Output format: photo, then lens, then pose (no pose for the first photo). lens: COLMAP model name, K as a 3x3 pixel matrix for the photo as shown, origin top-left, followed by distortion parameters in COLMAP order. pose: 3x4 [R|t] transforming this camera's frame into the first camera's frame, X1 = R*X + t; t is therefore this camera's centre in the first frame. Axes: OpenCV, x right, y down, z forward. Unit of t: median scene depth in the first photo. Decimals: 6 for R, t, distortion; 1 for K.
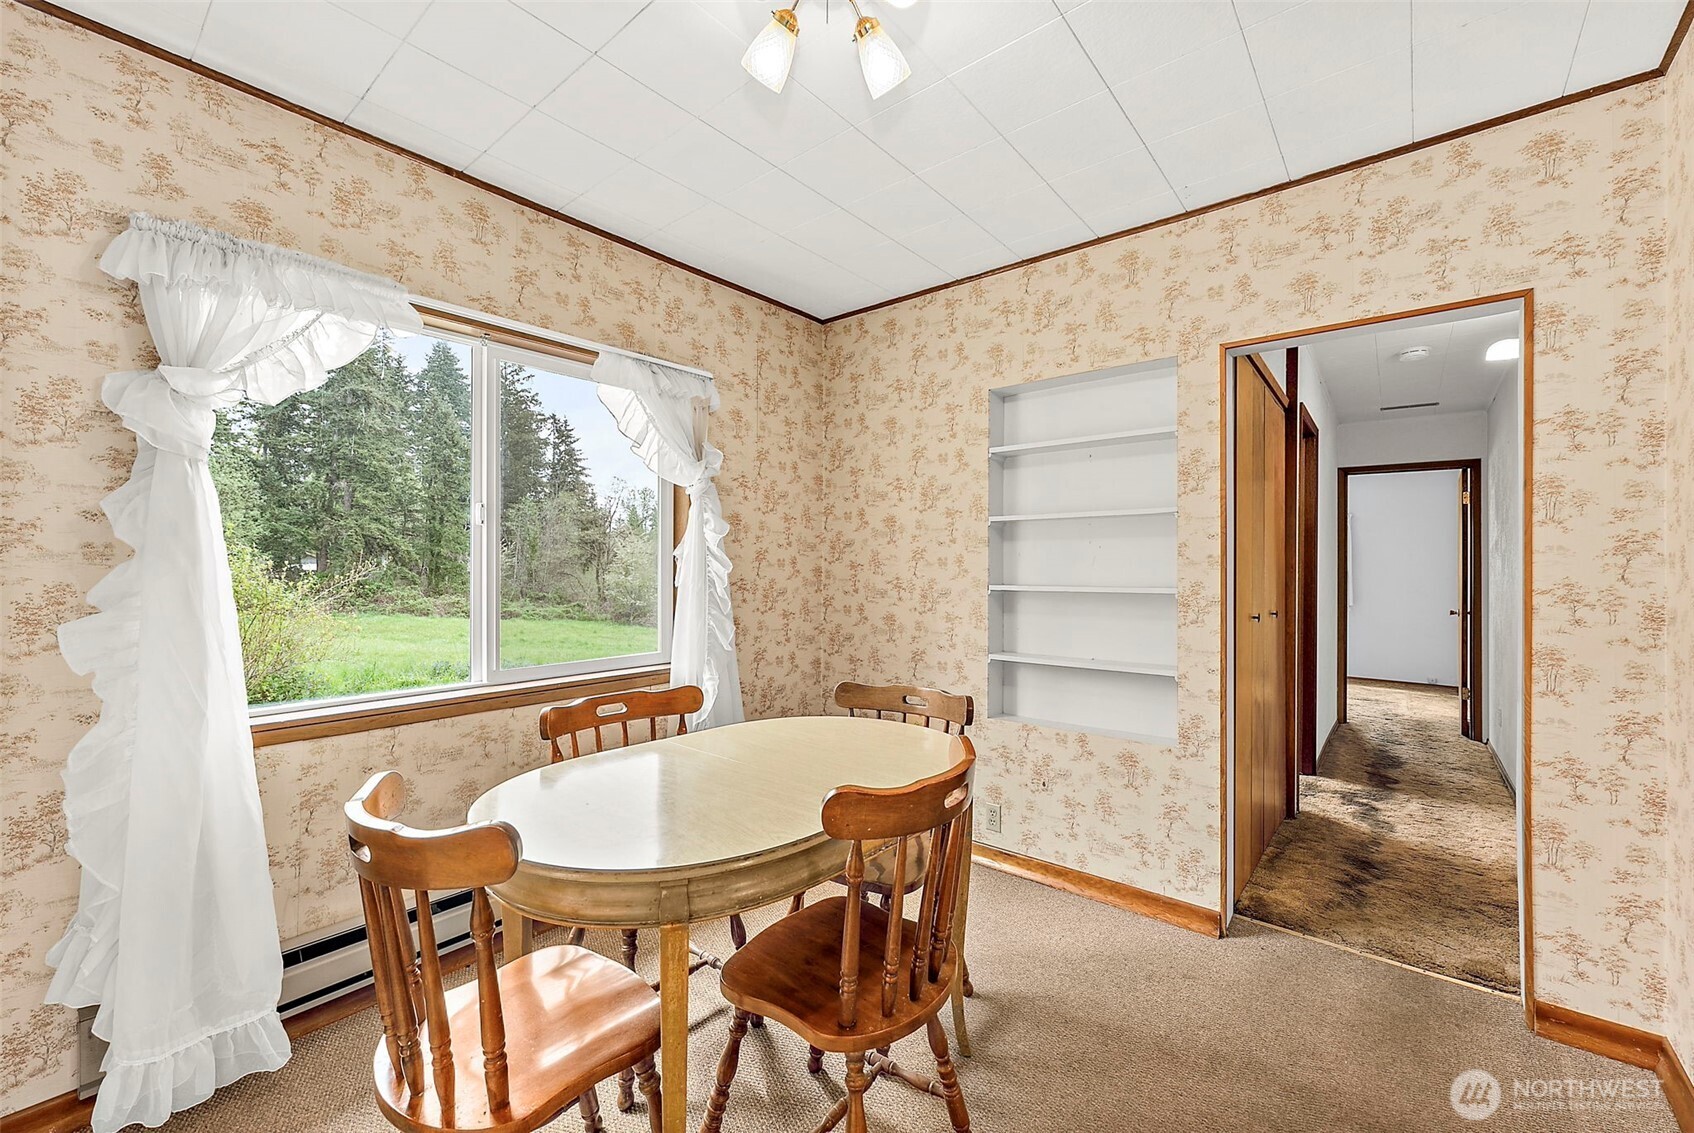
lens RADIAL K [[690.3, 0, 842.5], [0, 690.3, 563.6], [0, 0, 1]] dist [0.000364, -0.000016]
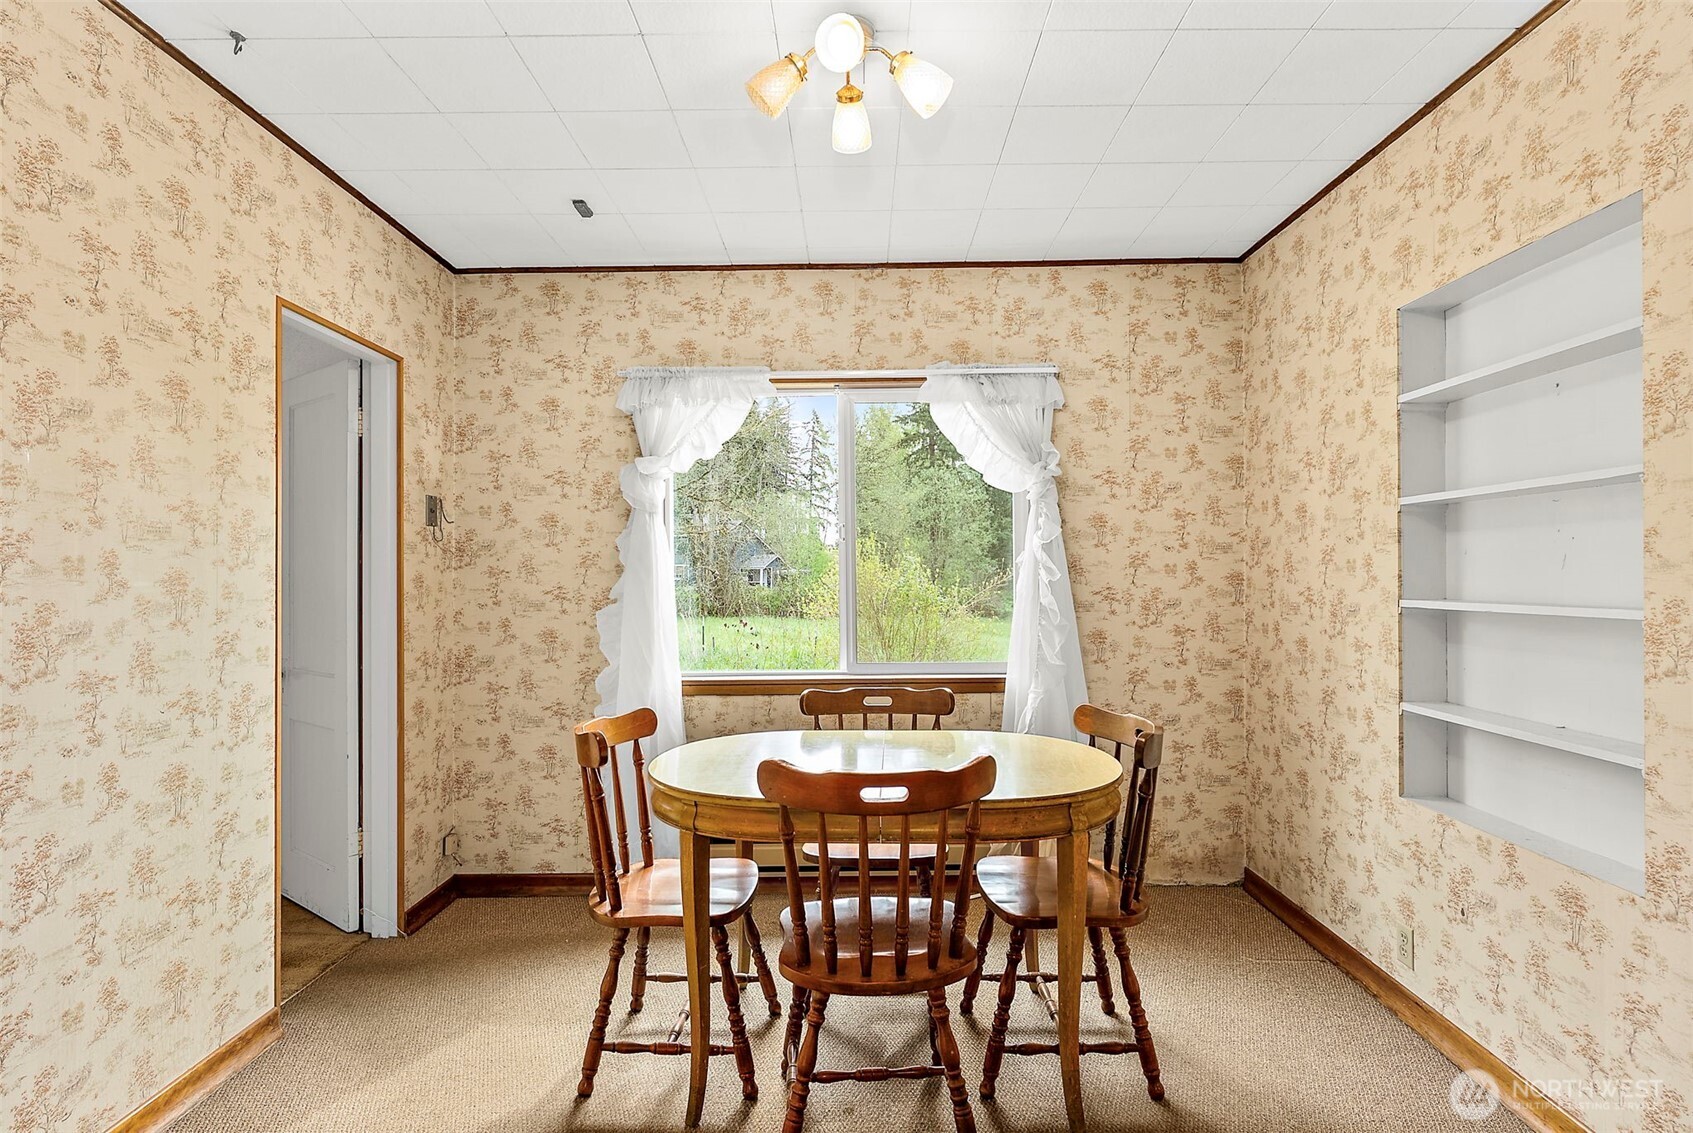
lens RADIAL K [[821.2, 0, 836.0], [0, 821.2, 572.8], [0, 0, 1]] dist [-0.000558, -0.000494]
pose [[0.626184, -0.006689, -0.779647, 0.507345], [0.011811, 0.999930, 0.000908, -0.002370], [0.779586, -0.009777, 0.626219, 0.071970]]
